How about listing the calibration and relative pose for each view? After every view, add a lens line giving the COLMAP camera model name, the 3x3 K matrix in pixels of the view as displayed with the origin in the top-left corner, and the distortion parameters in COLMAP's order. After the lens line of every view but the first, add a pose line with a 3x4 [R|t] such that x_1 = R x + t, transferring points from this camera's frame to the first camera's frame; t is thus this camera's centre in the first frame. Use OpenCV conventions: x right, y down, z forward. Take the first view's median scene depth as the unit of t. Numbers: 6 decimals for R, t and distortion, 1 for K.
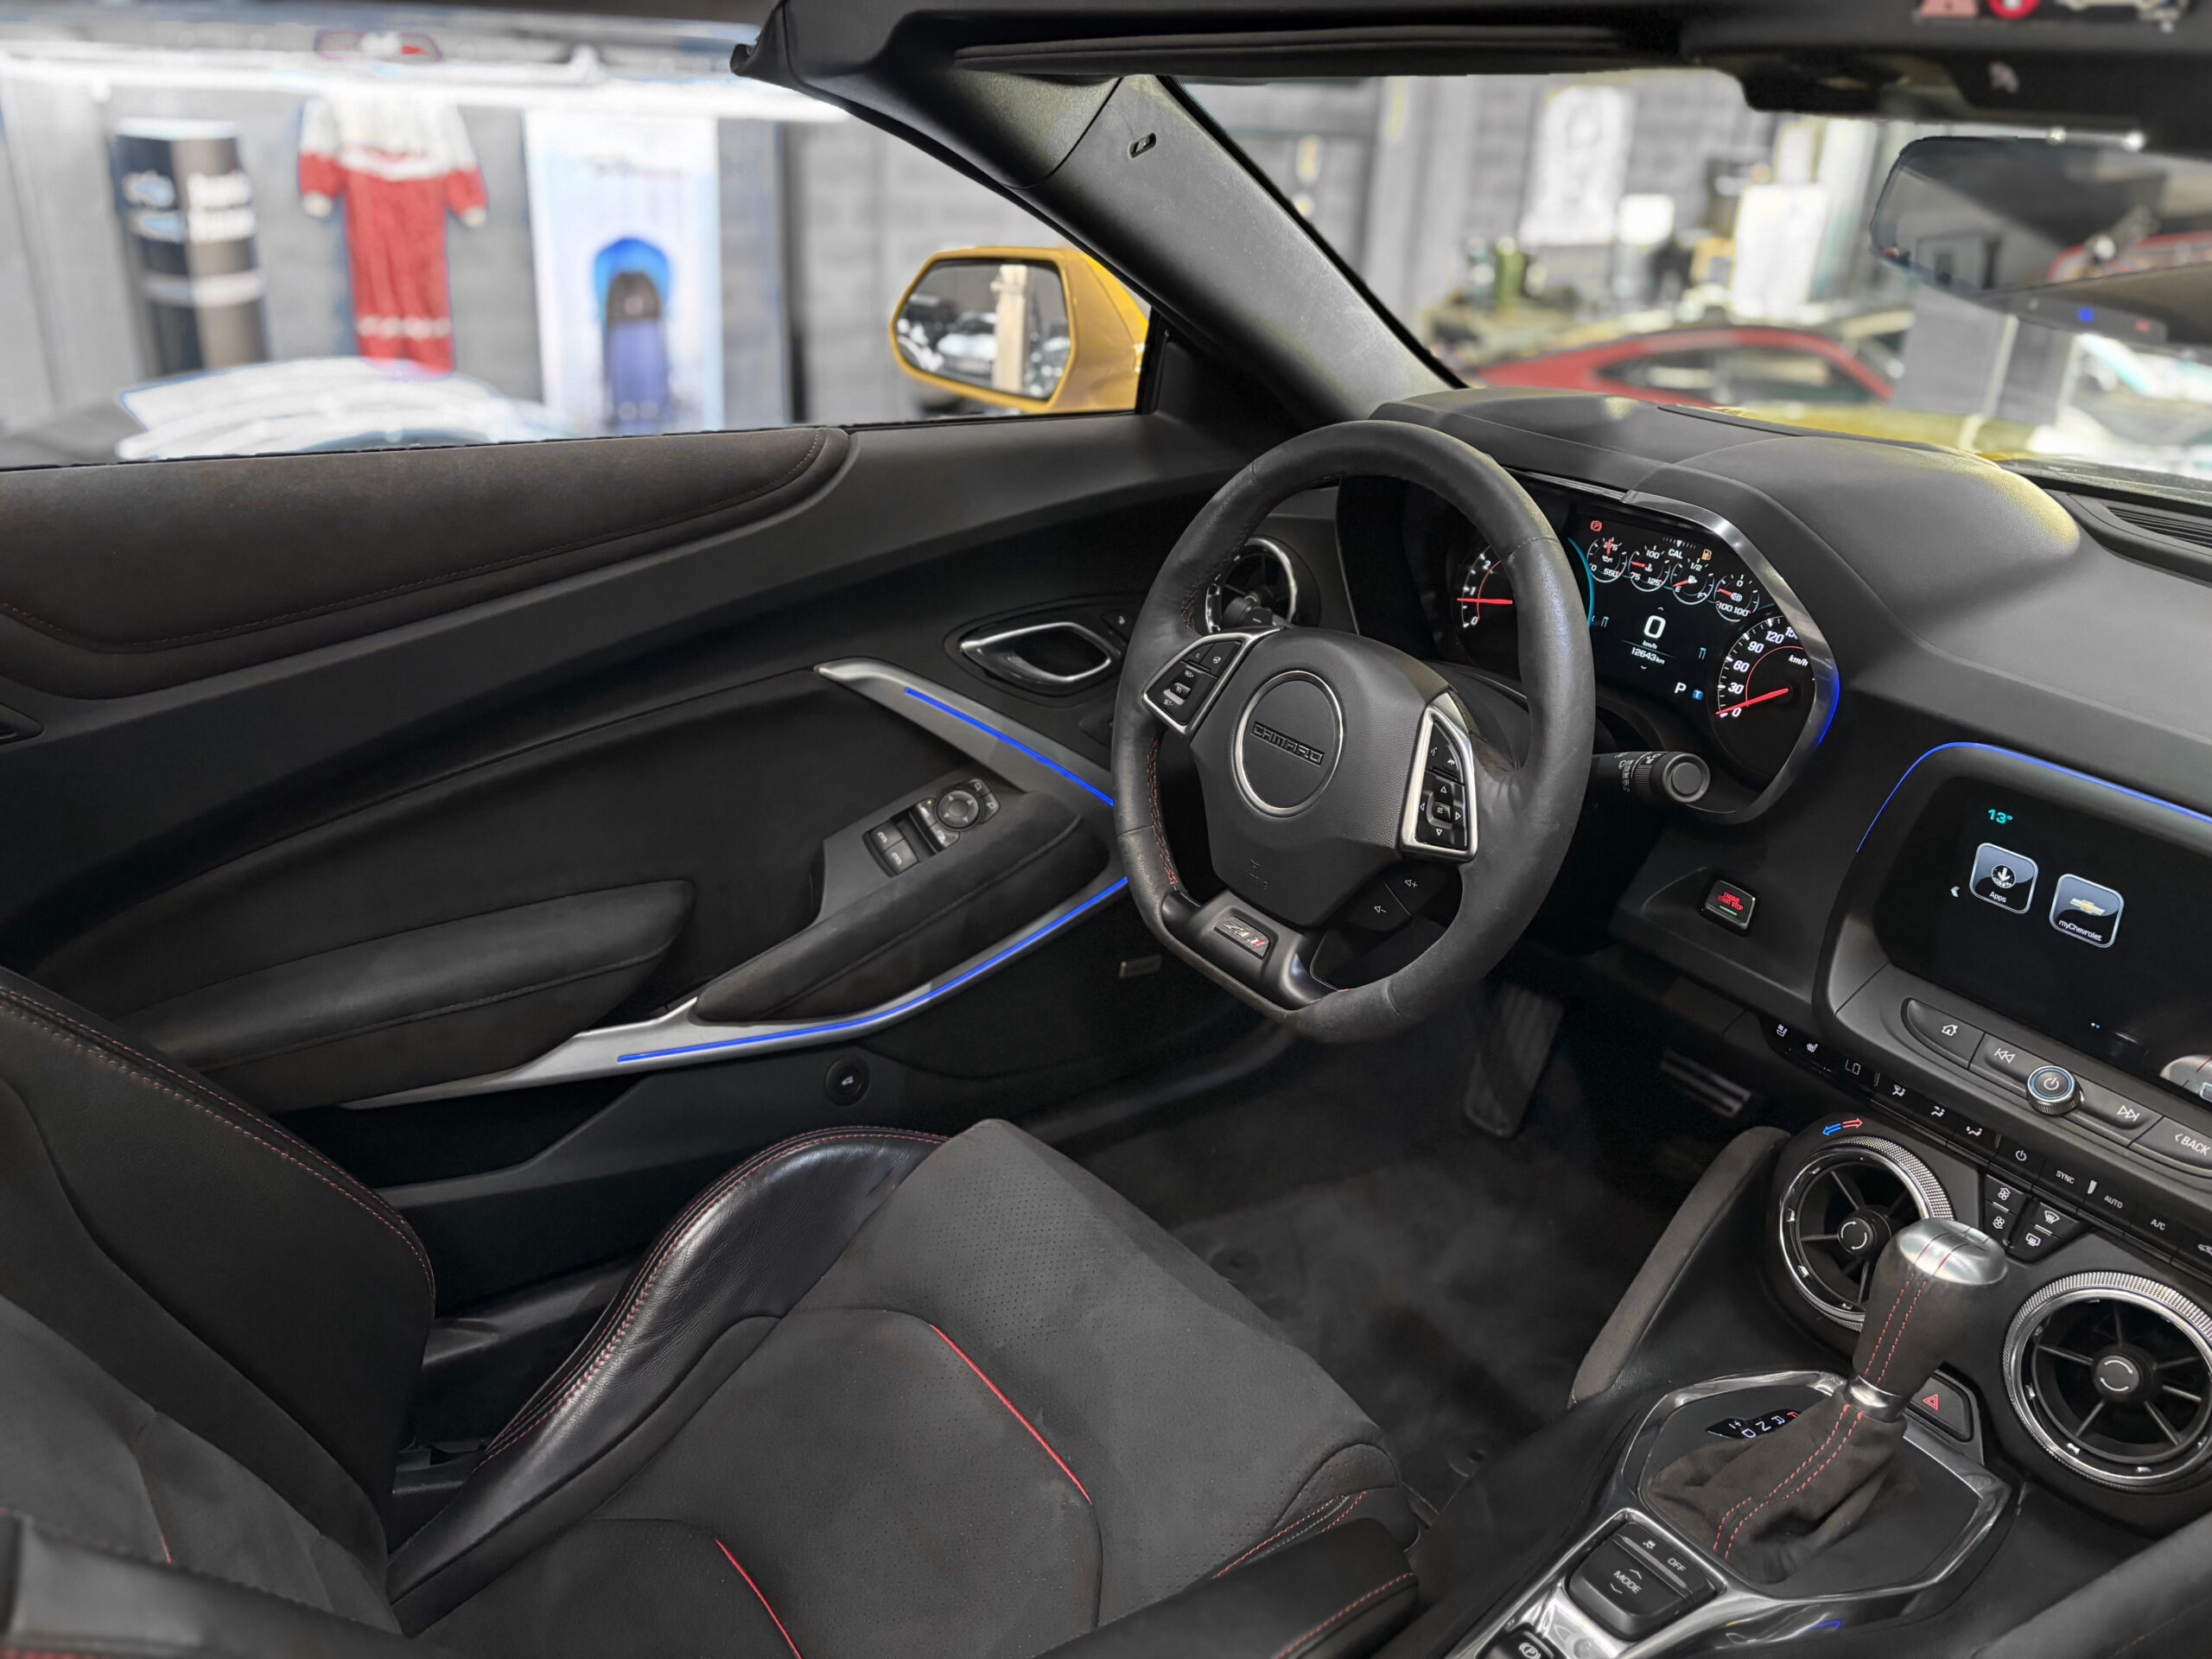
lens RADIAL K [[1711.6, 0, 1105.3], [0, 1711.6, 813.0], [0, 0, 1]] dist [0.036620, -0.038220]
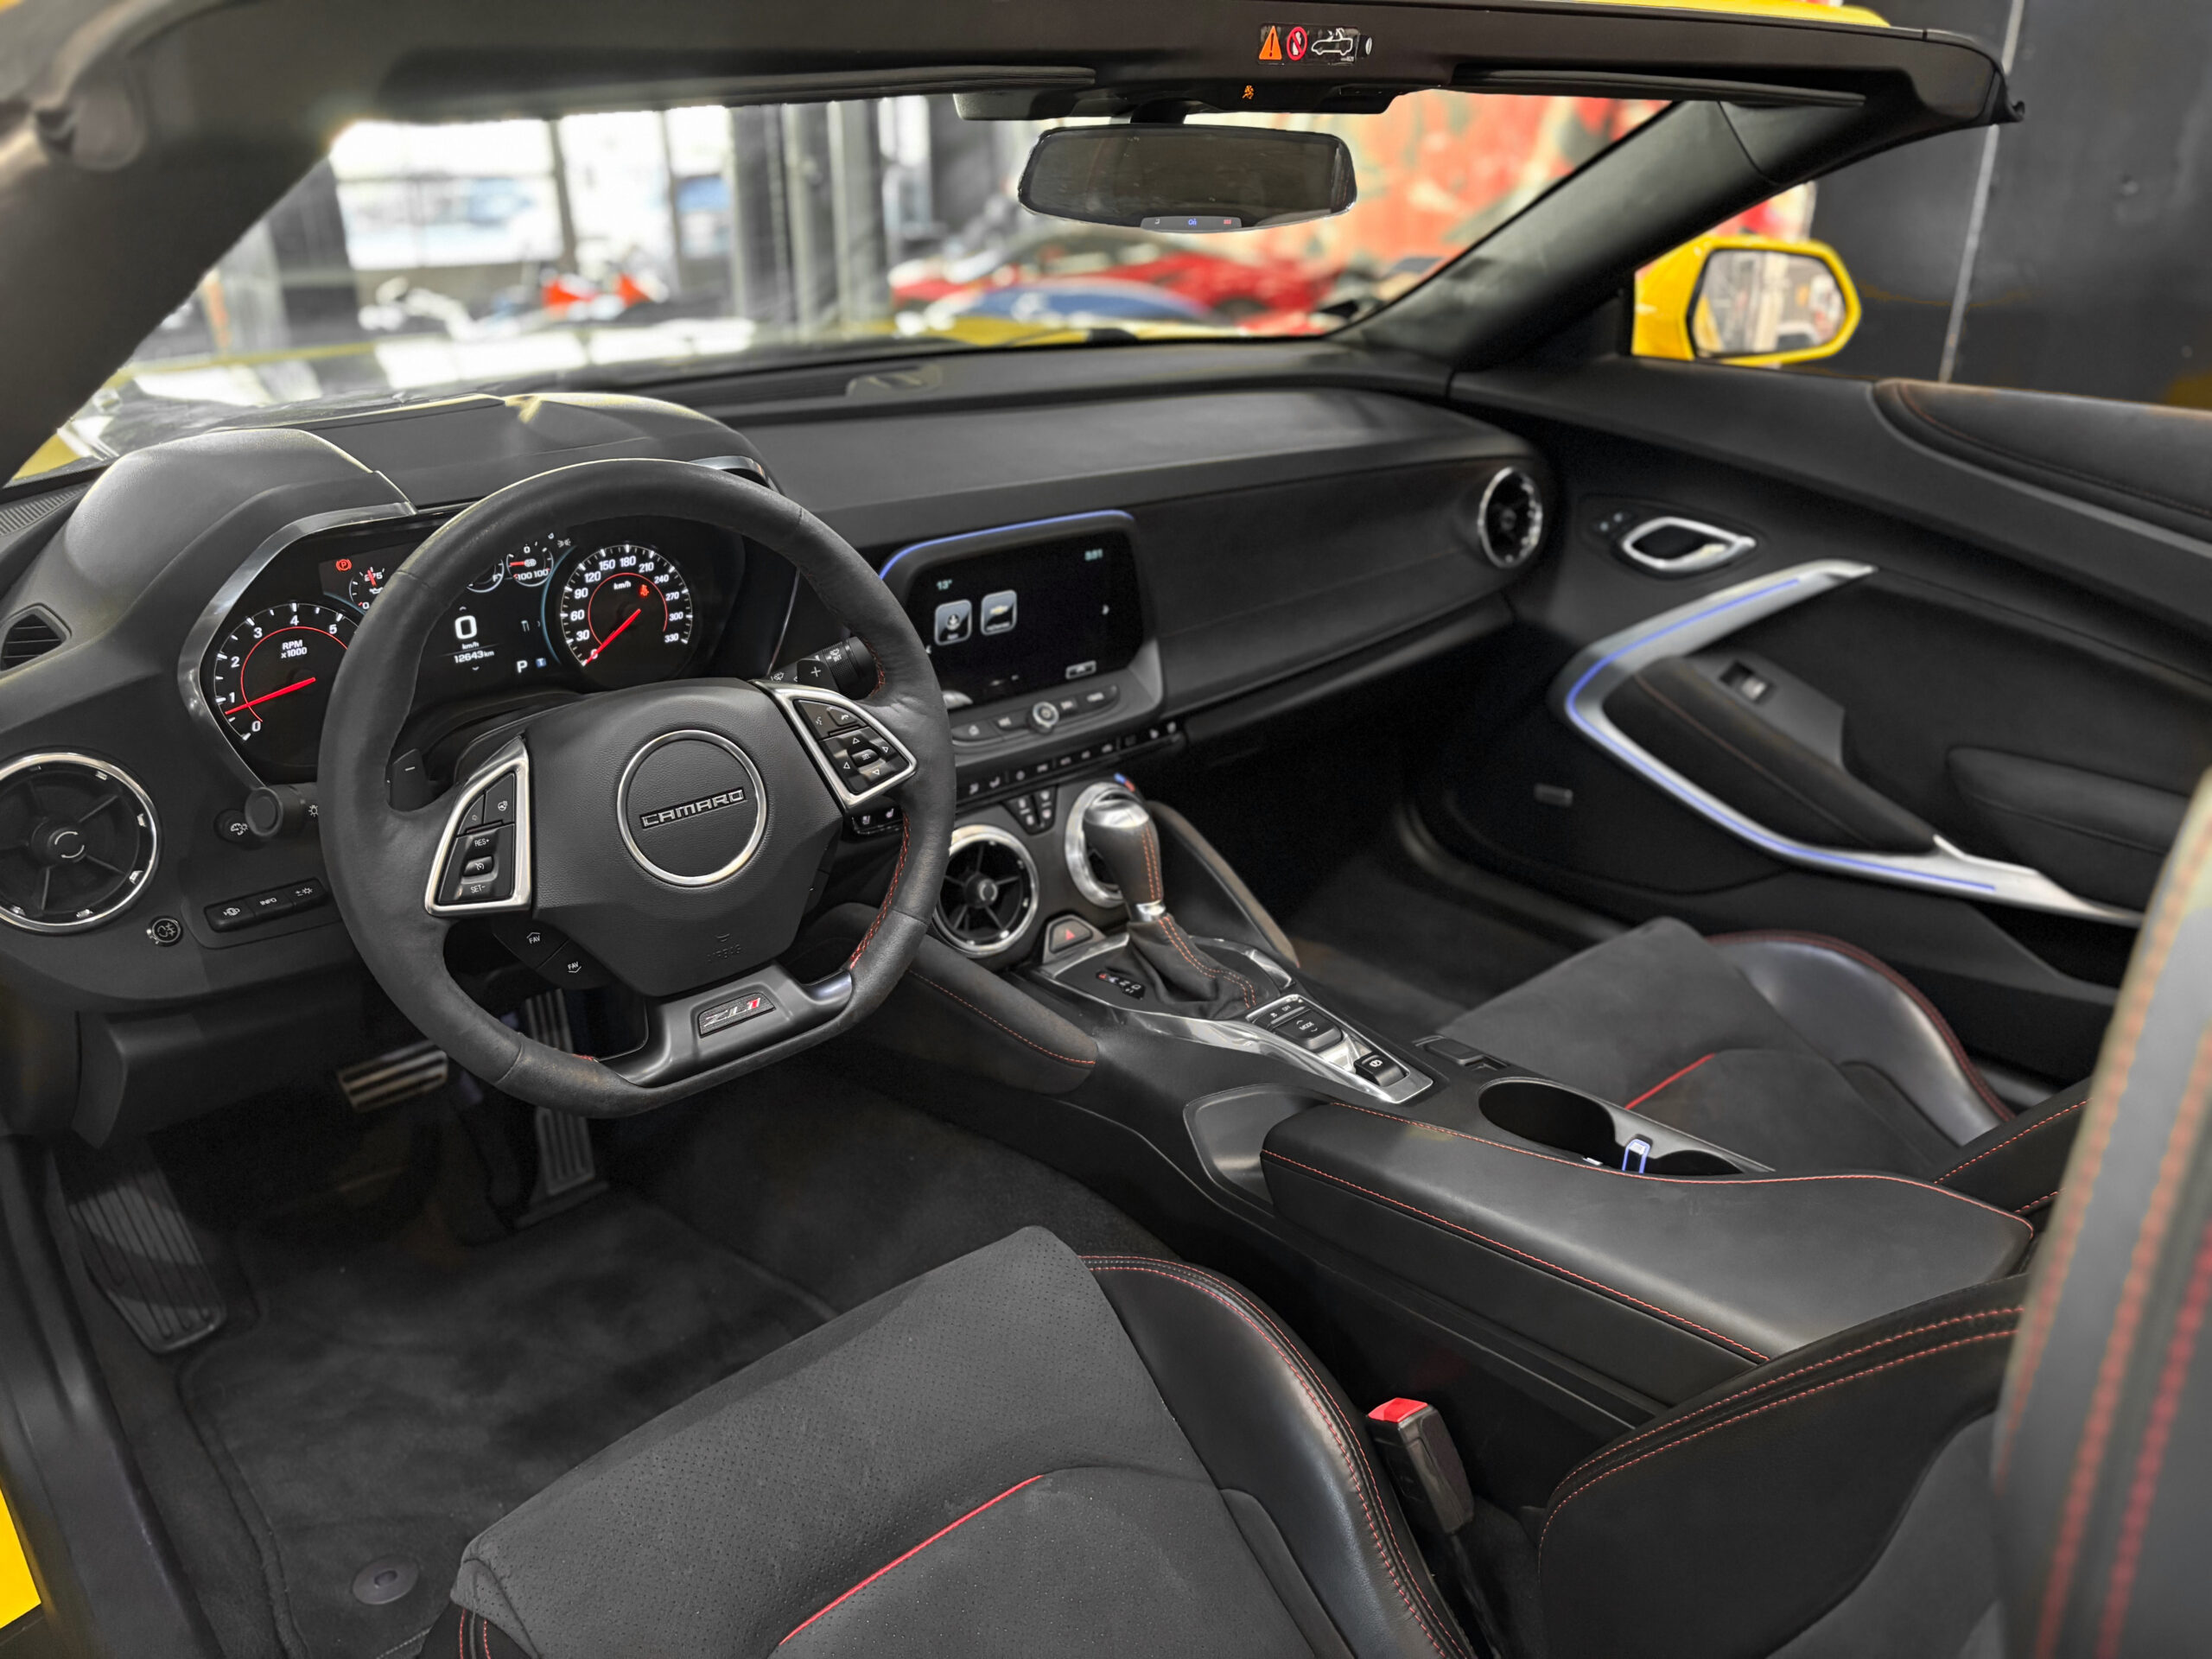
lens RADIAL K [[1711.6, 0, 1122.1], [0, 1711.6, 839.3], [0, 0, 1]] dist [0.036620, -0.038220]
pose [[-0.098952, -0.448597, 0.888239, -0.676205], [0.381083, 0.807487, 0.450268, -0.320626], [-0.919230, 0.383048, 0.091051, 0.619265]]
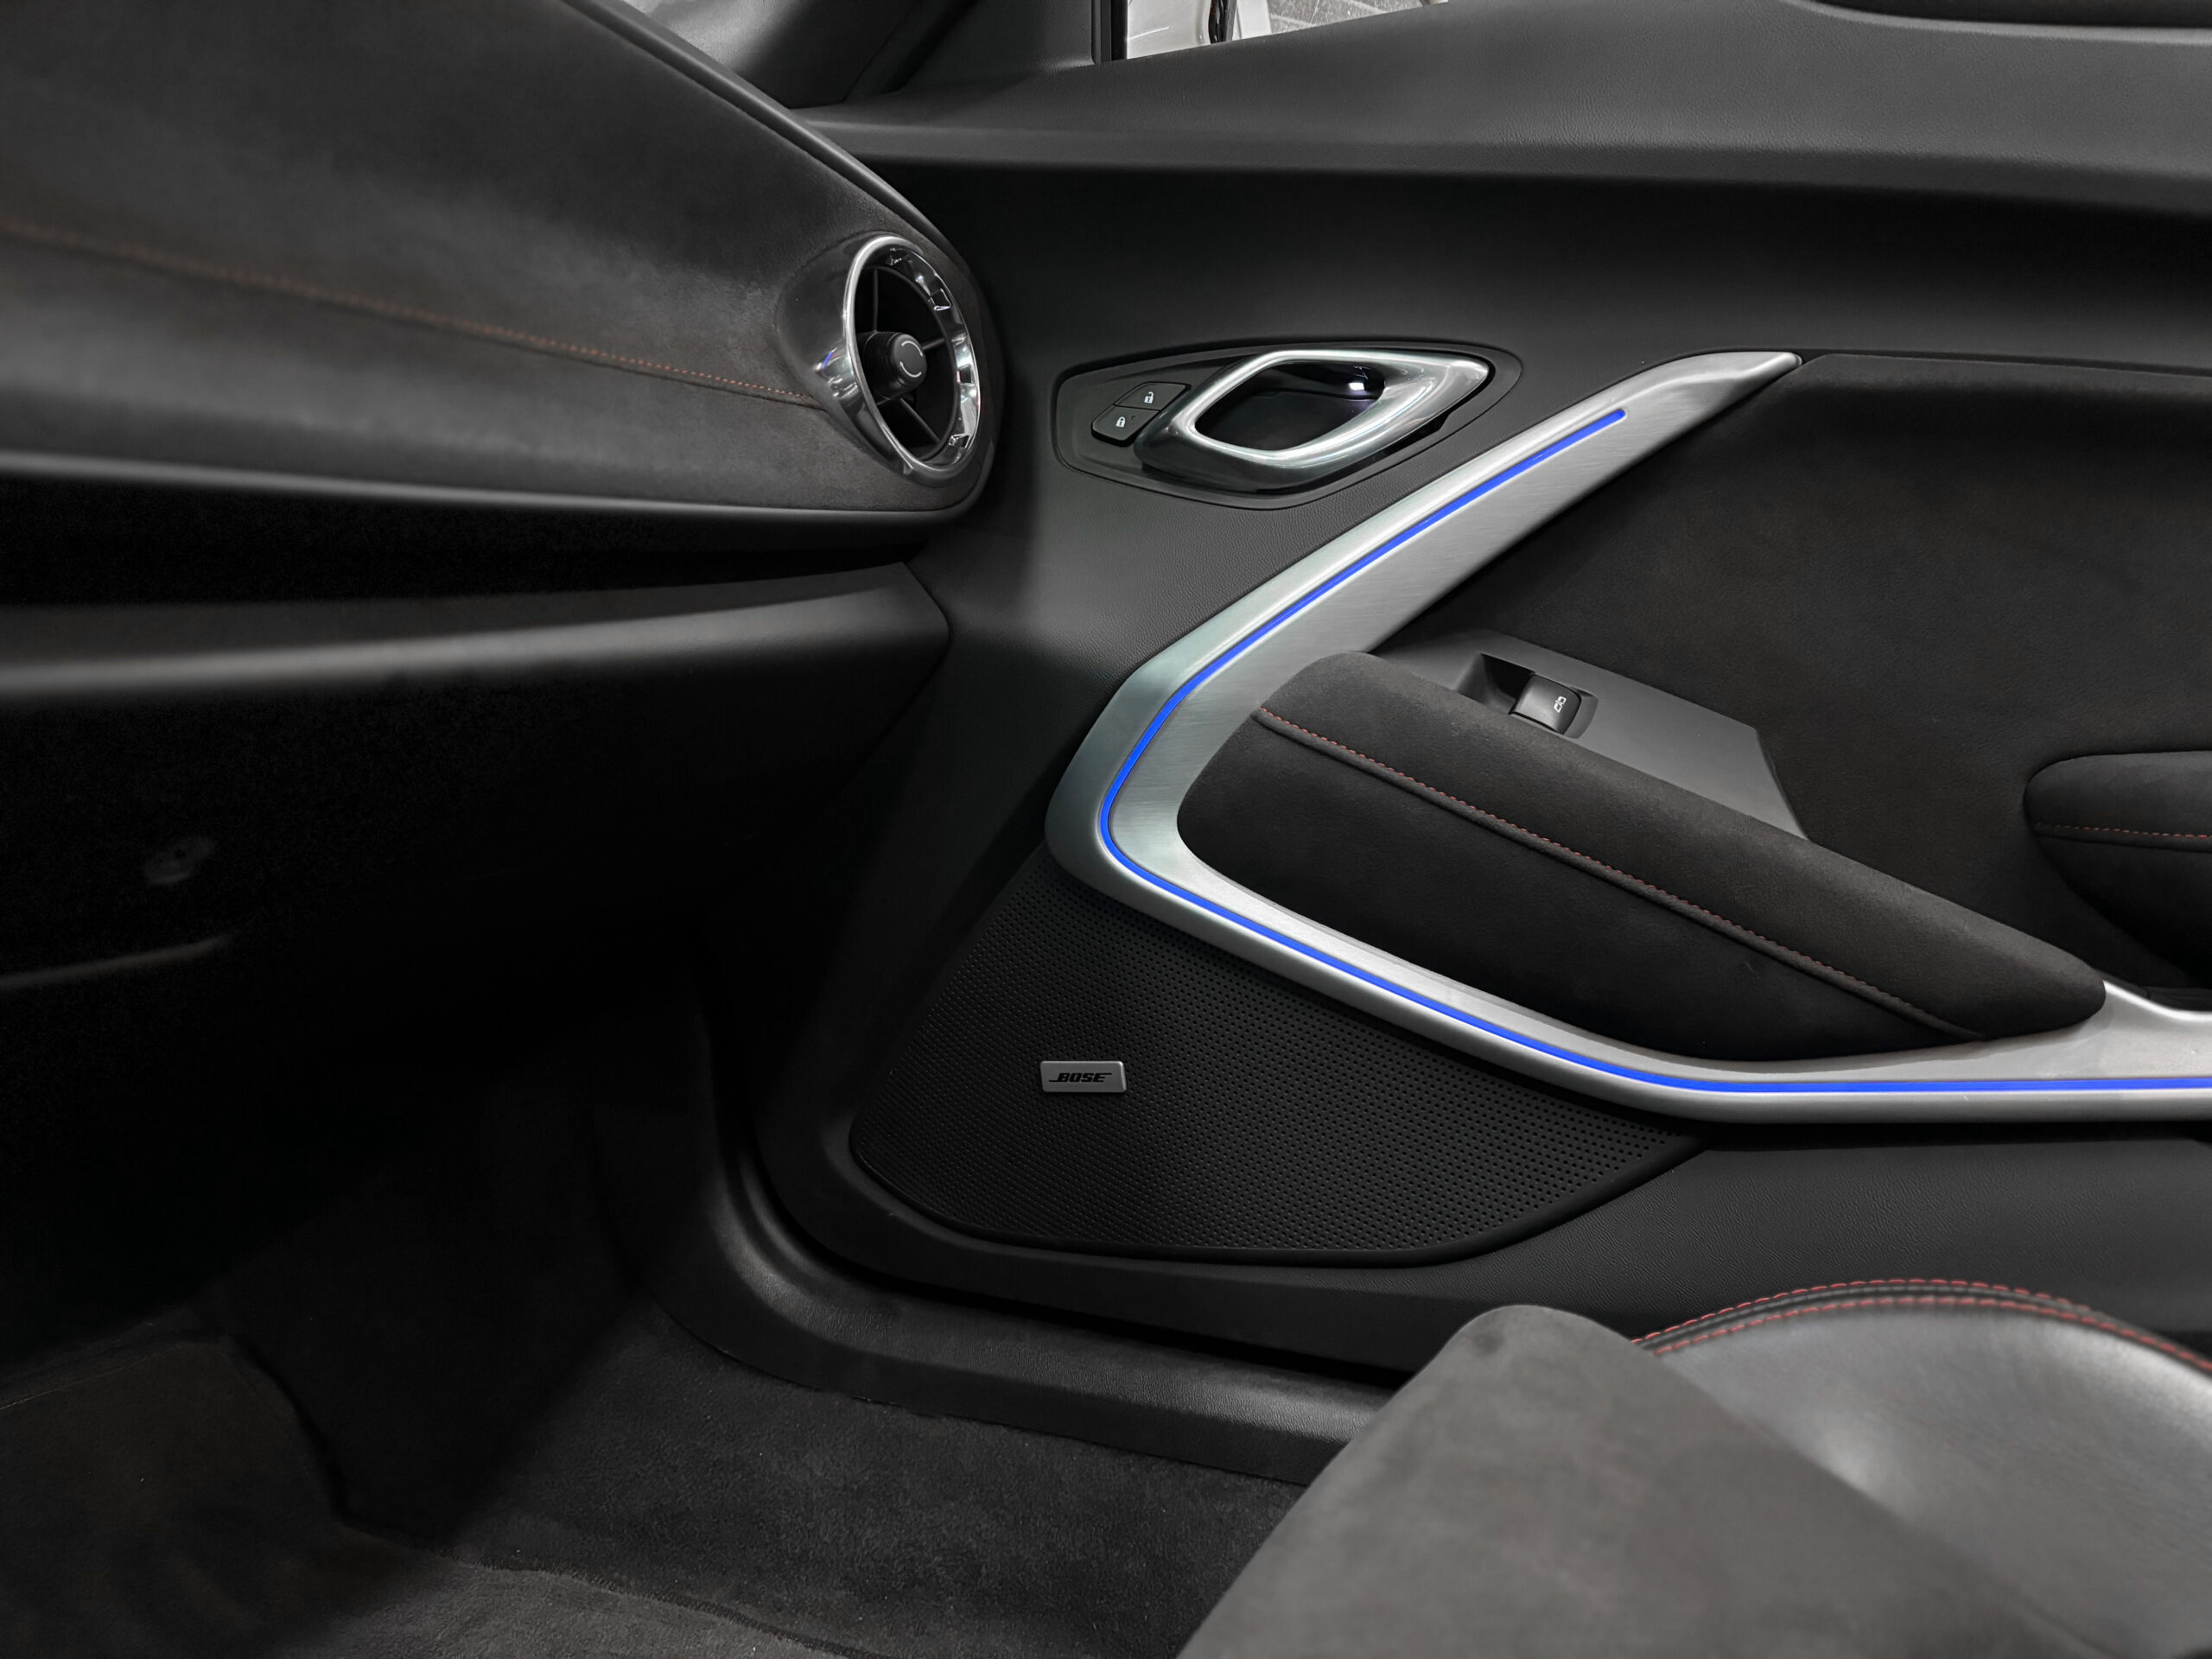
lens RADIAL K [[1711.6, 0, 1103.2], [0, 1711.6, 831.6], [0, 0, 1]] dist [0.036620, -0.038220]
pose [[-0.477668, -0.148125, 0.865963, 0.172808], [0.323143, 0.886962, 0.329964, 0.228887], [-0.816953, 0.437443, -0.375808, 0.581888]]
